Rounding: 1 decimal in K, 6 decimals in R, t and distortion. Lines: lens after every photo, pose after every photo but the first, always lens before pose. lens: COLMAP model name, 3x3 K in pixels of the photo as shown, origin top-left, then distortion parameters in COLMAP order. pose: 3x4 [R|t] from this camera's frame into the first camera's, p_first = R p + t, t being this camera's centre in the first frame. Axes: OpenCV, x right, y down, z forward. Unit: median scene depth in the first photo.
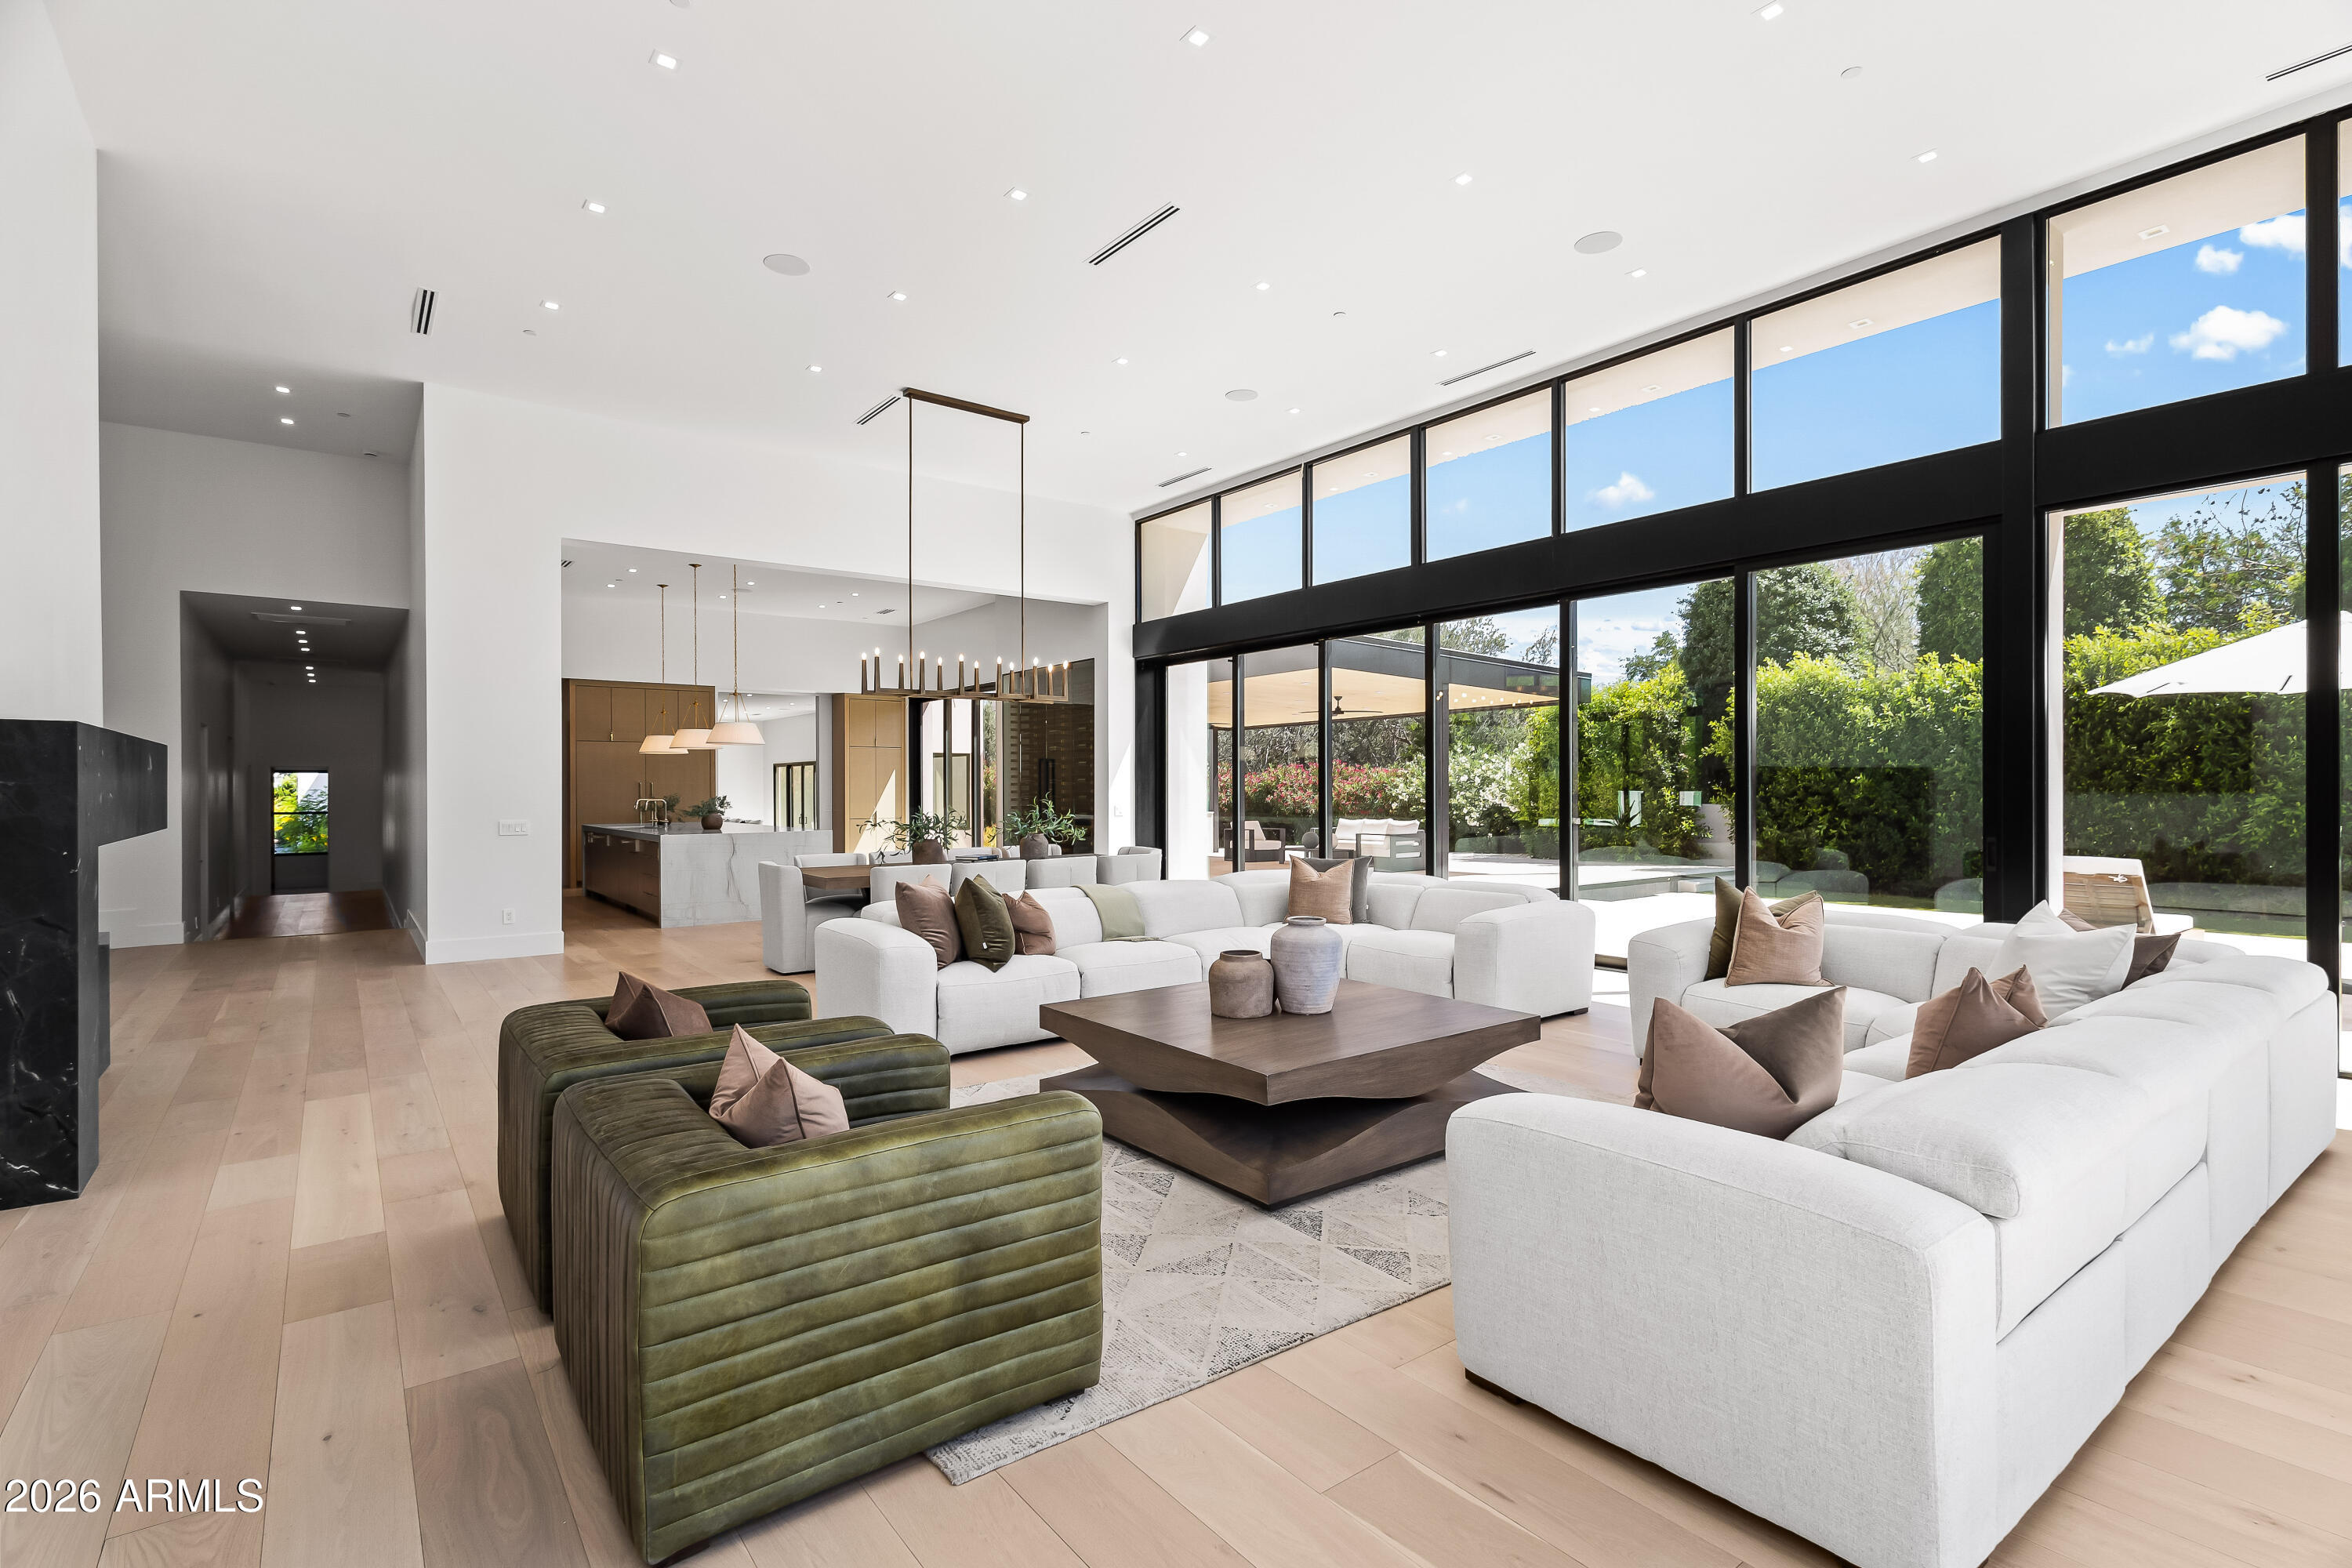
lens RADIAL K [[1109.1, 0, 1179.4], [0, 1109.1, 786.4], [0, 0, 1]] dist [0.001913, 0.000006]
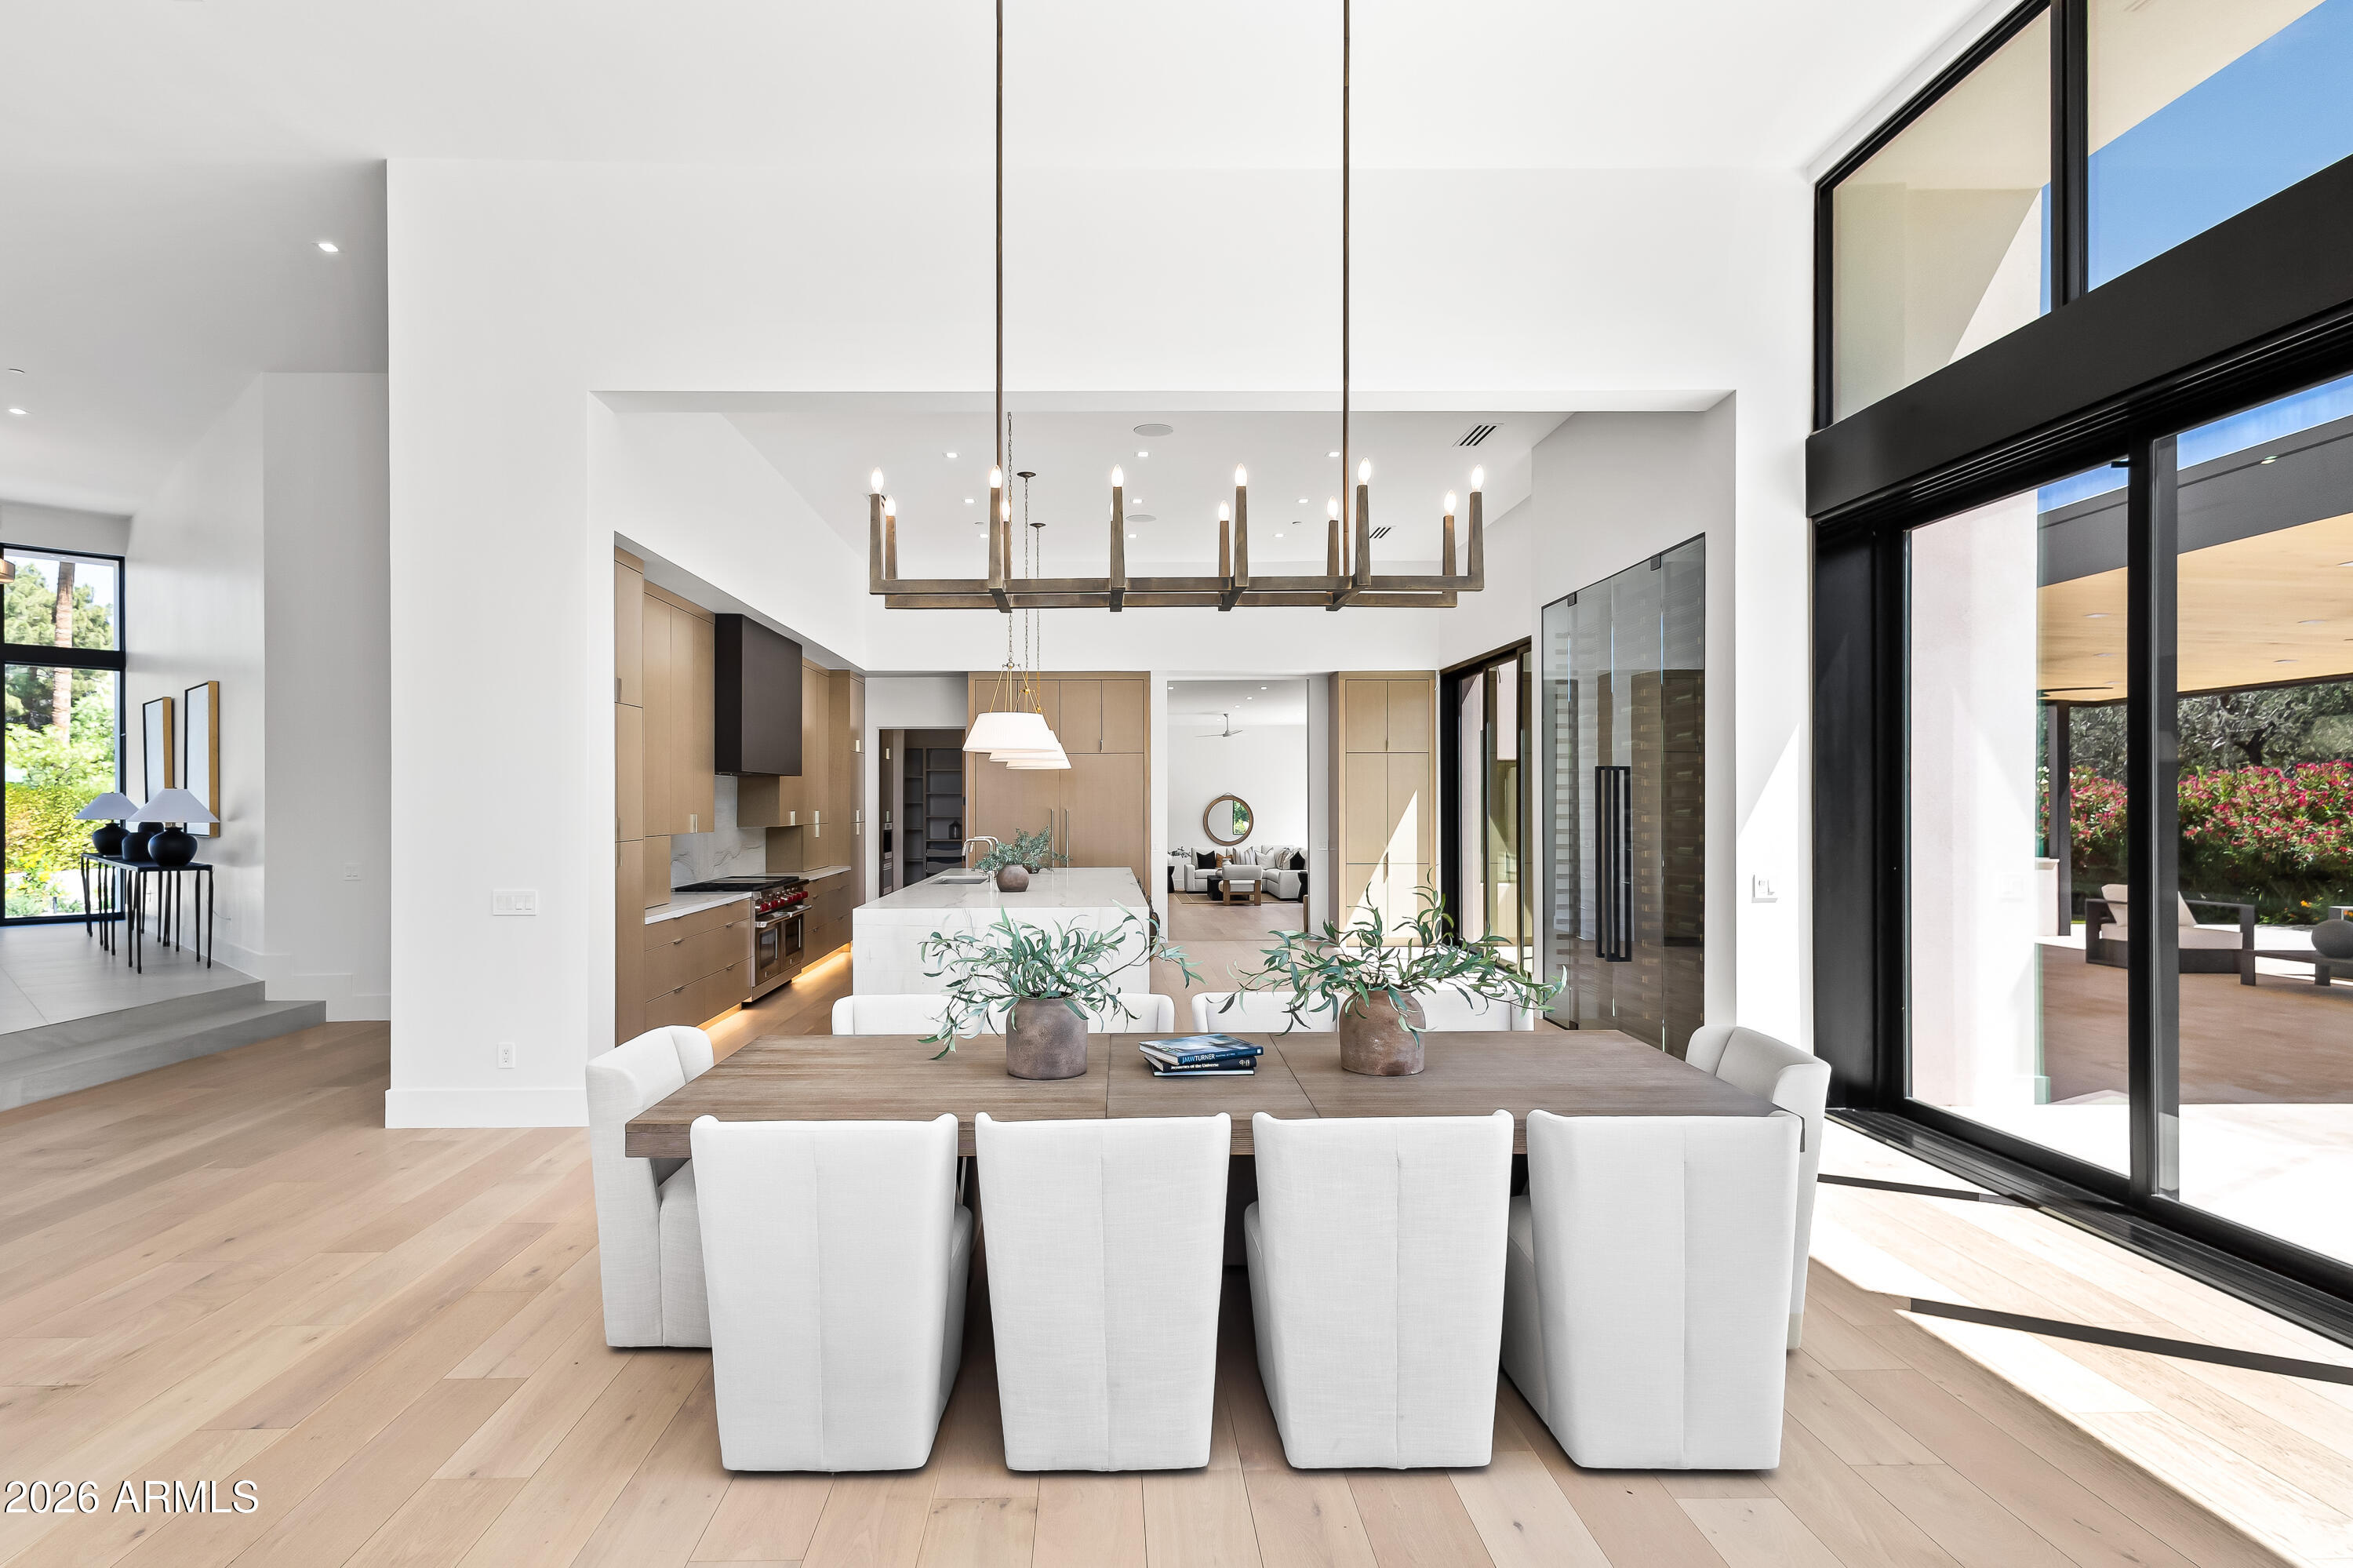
lens RADIAL K [[1174.1, 0, 1106.1], [0, 1174.1, 803.3], [0, 0, 1]] dist [0.005159, -0.000211]
pose [[0.799261, -0.000006, -0.600985, 0.005467], [0.001037, 0.999999, 0.001369, -0.006879], [0.600984, -0.001717, 0.799259, 0.351719]]
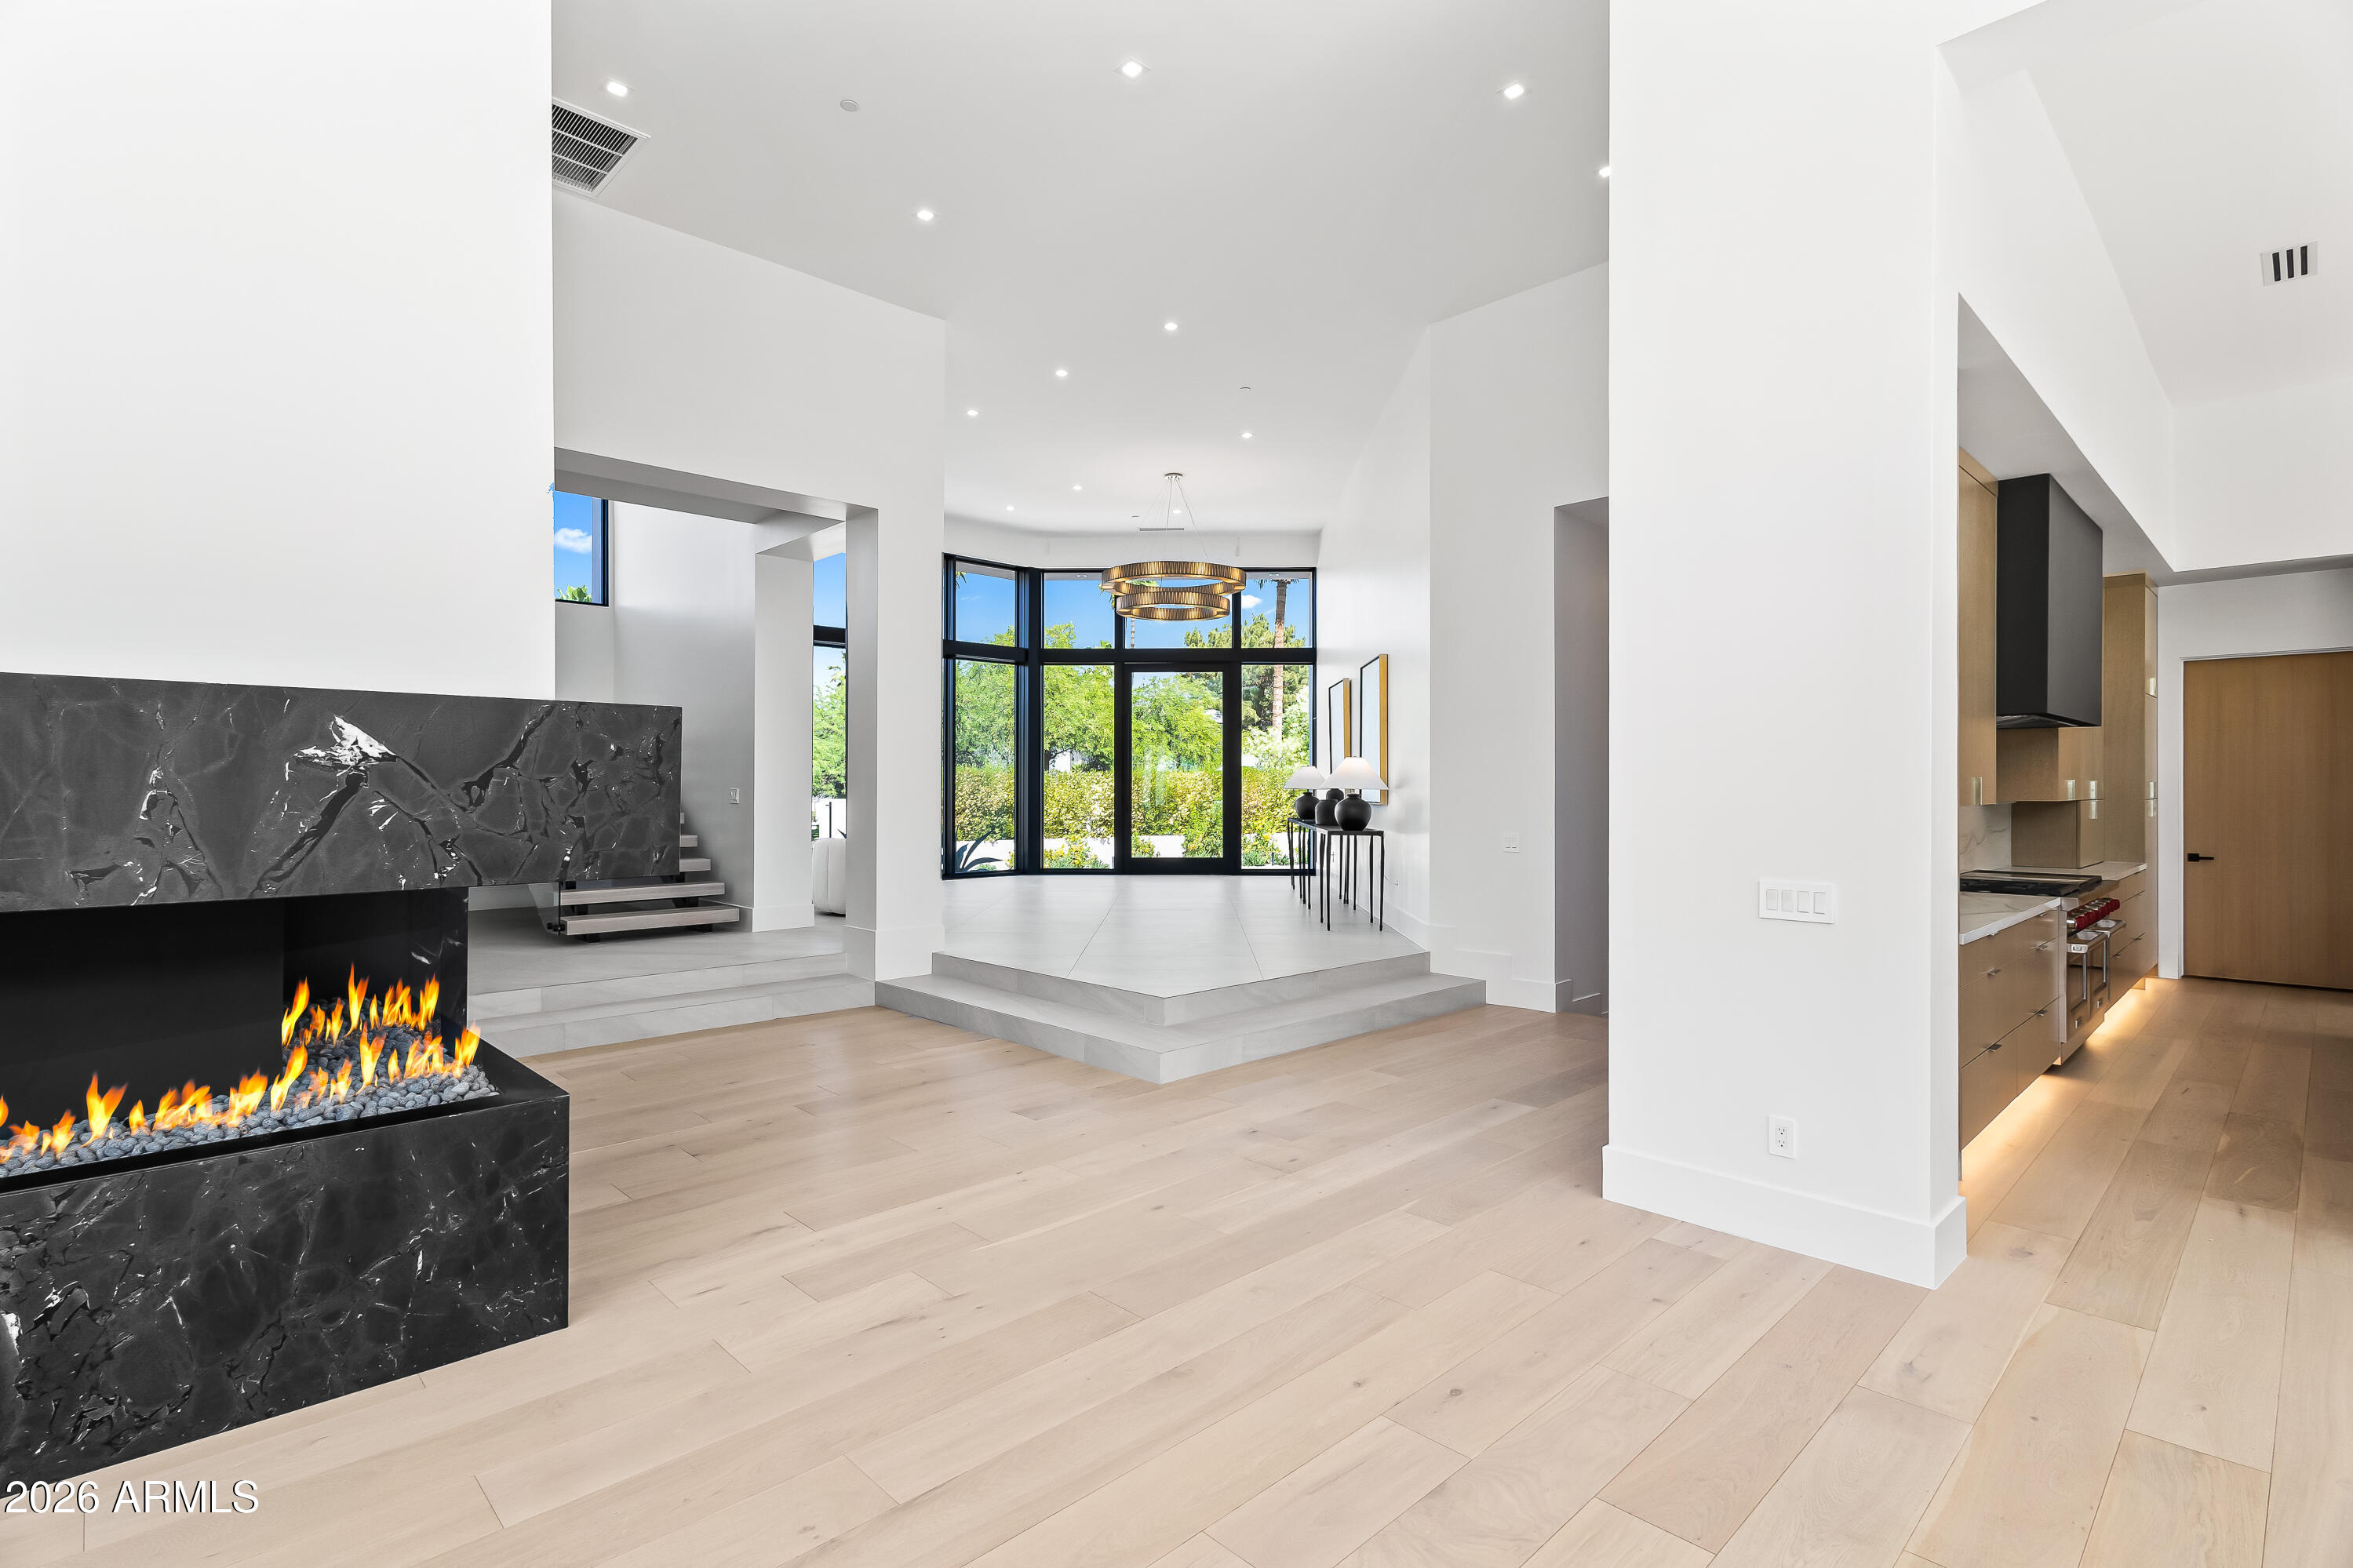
lens RADIAL K [[1109.5, 0, 1179.9], [0, 1109.5, 786.4], [0, 0, 1]] dist [0.001913, 0.000006]
pose [[0.112890, 0.001449, -0.993606, -0.128707], [-0.000063, 0.999999, 0.001451, -0.000334], [0.993608, -0.000101, 0.112890, 0.380425]]
